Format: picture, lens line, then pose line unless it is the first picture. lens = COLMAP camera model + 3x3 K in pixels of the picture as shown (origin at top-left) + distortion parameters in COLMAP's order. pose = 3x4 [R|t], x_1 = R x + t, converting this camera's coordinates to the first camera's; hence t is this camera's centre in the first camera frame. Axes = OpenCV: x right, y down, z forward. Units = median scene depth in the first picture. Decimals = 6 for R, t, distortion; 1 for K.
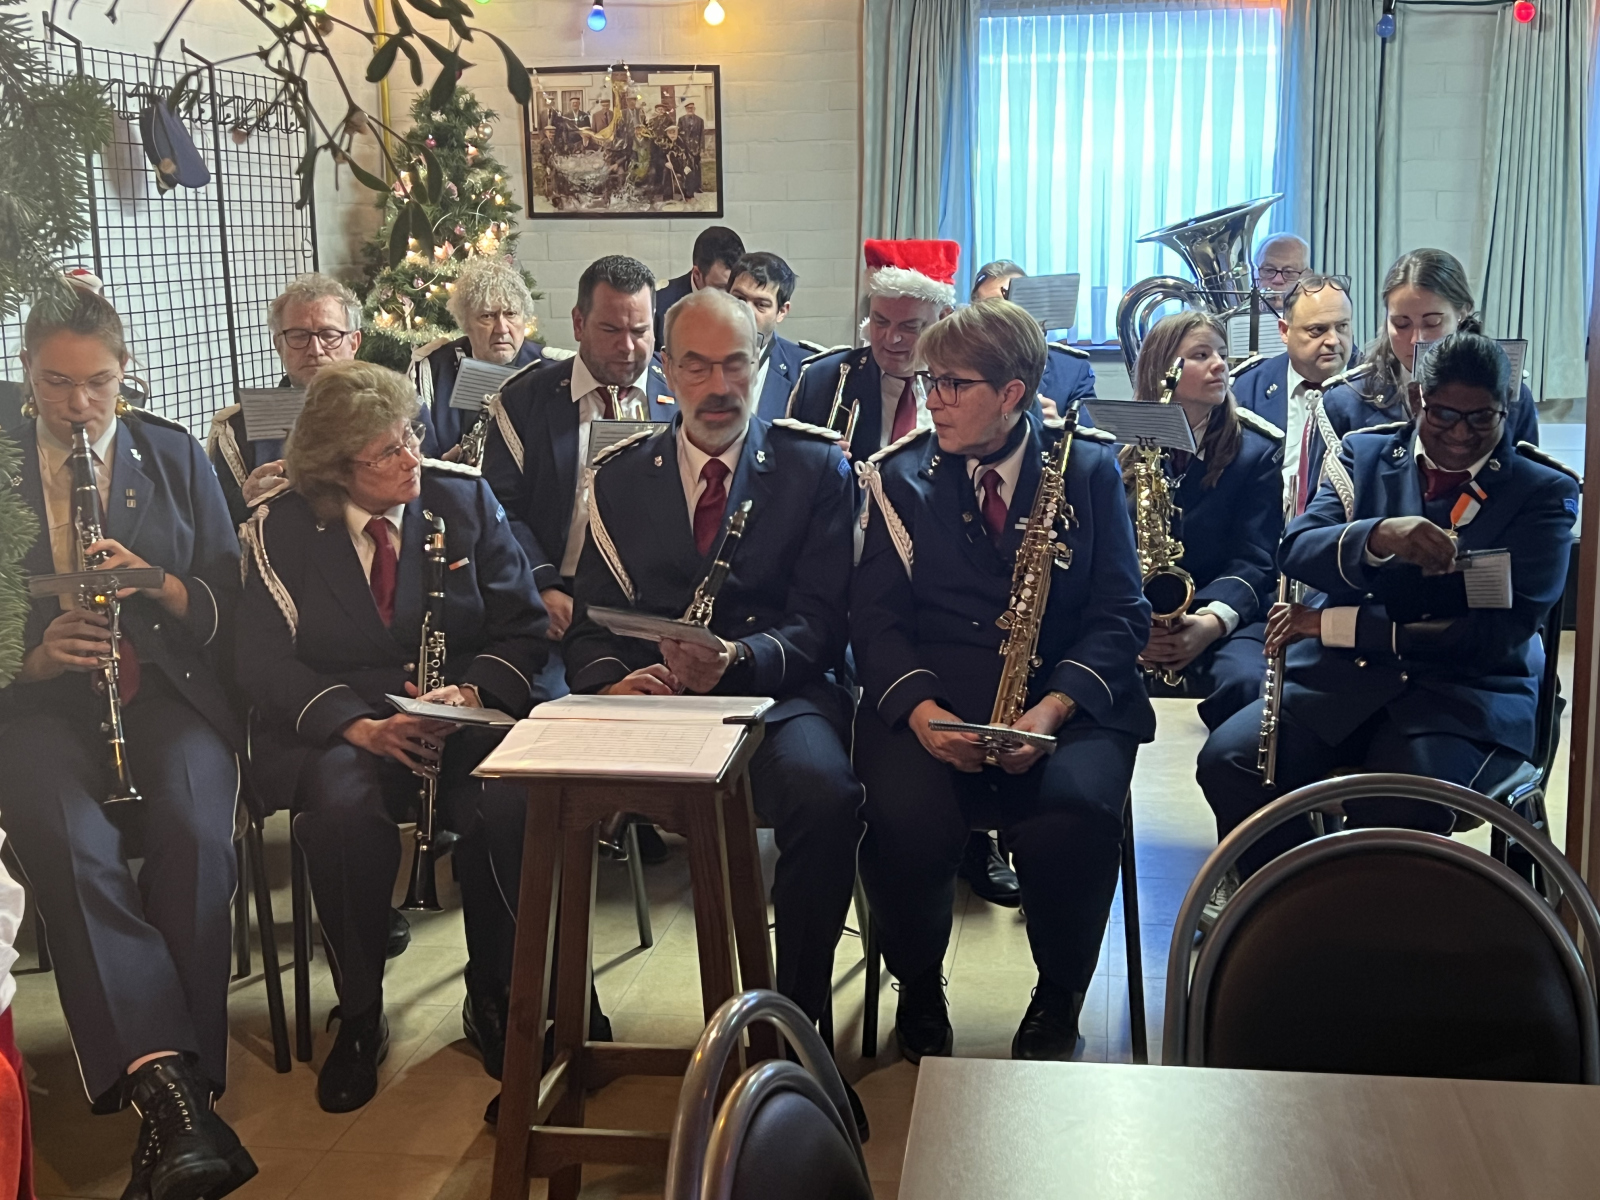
lens RADIAL K [[1994.9, 0, 791.1], [0, 1994.9, 642.1], [0, 0, 1]] dist [0.057405, 0.000000]
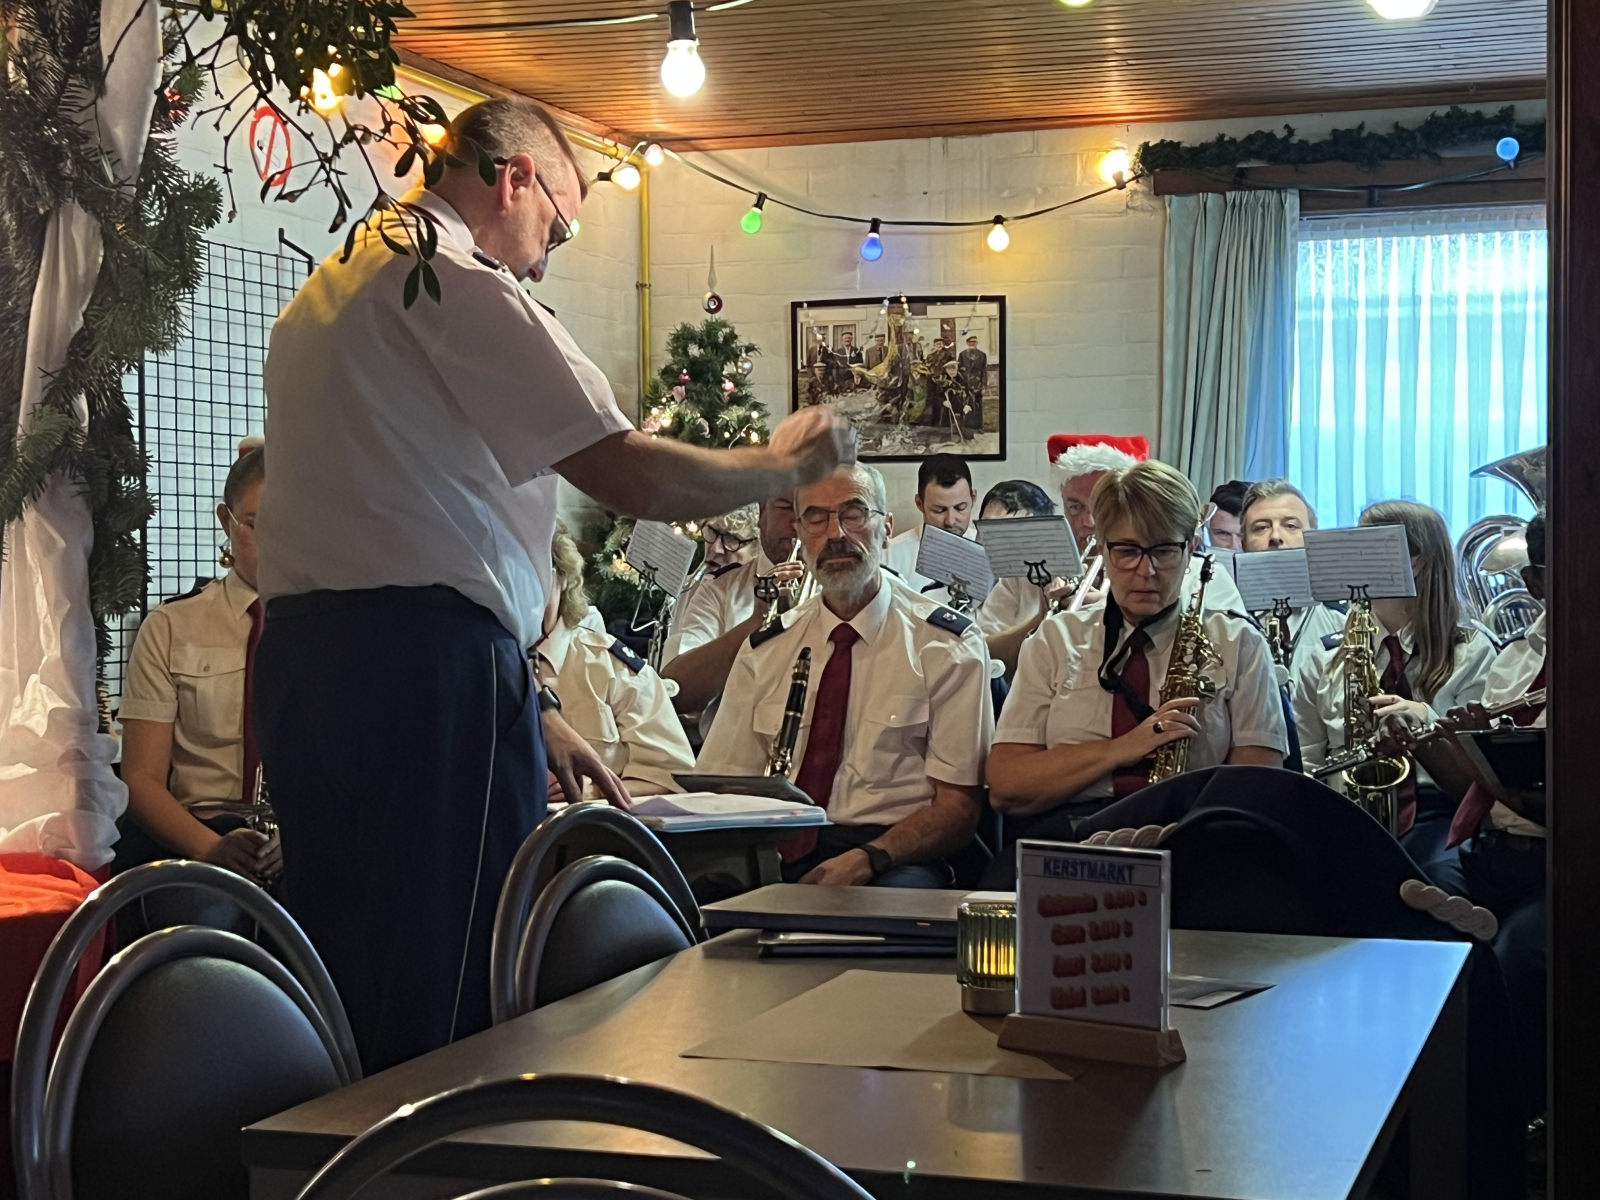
lens RADIAL K [[2718.4, 0, 805.0], [0, 2718.4, 621.2], [0, 0, 1]] dist [0.174555, 0.000000]
pose [[0.983866, 0.014908, -0.178287, 0.096175], [-0.047931, 0.982058, -0.182386, 0.083610], [0.172369, 0.187989, 0.966928, -0.173062]]
